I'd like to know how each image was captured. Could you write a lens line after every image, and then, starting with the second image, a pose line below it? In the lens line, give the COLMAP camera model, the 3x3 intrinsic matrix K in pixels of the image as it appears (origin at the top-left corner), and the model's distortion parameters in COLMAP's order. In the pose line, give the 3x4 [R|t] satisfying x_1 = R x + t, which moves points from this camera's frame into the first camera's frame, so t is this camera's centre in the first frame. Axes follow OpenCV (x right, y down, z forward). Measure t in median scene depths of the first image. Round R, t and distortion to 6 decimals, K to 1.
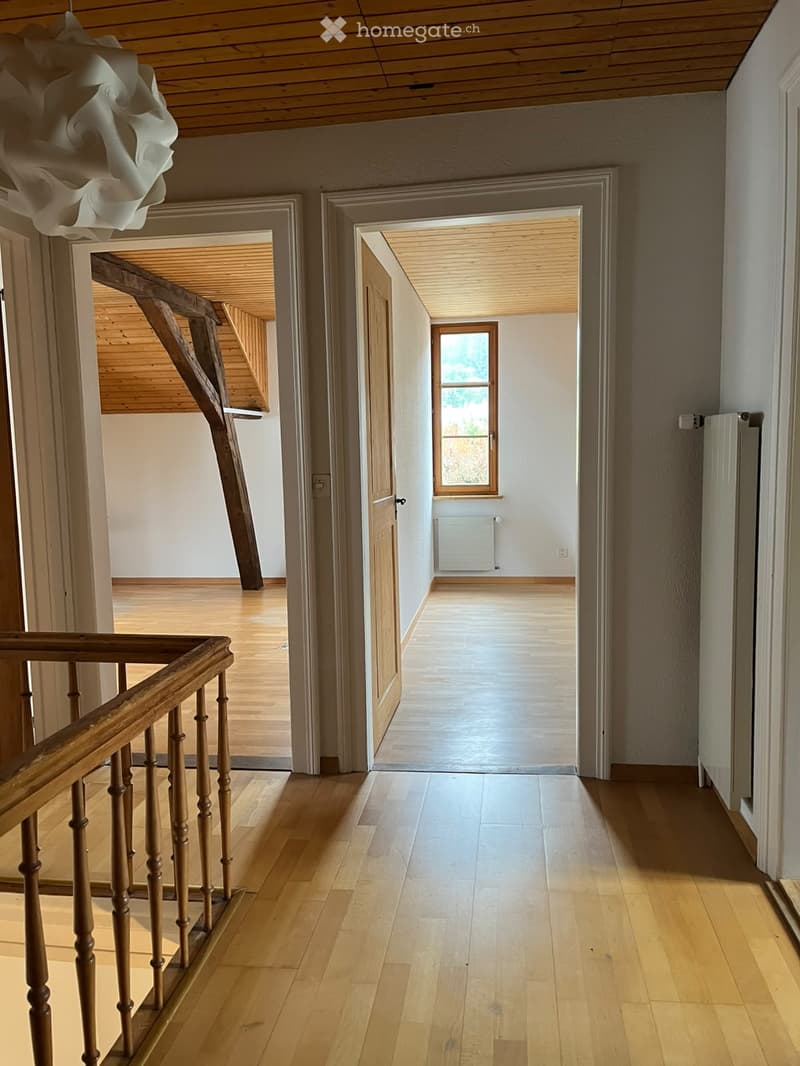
lens RADIAL K [[822.2, 0, 400.0], [0, 822.2, 533.0], [0, 0, 1]] dist [0.005714, 0.000430]
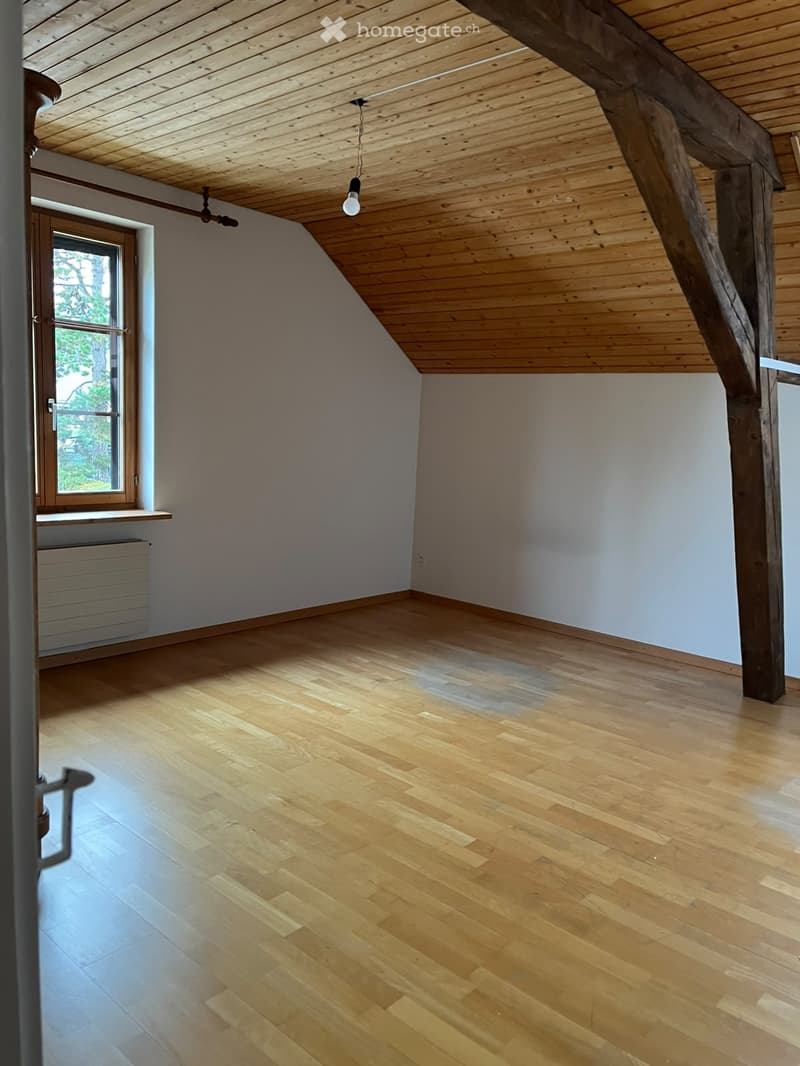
lens RADIAL K [[753.0, 0, 400.0], [0, 753.0, 533.0], [0, 0, 1]] dist [0.006507, 0.000034]
pose [[0.803296, 0.143410, -0.578057, -0.108253], [-0.130094, 0.989390, 0.064673, -0.045856], [0.581199, 0.023250, 0.813430, 0.491538]]
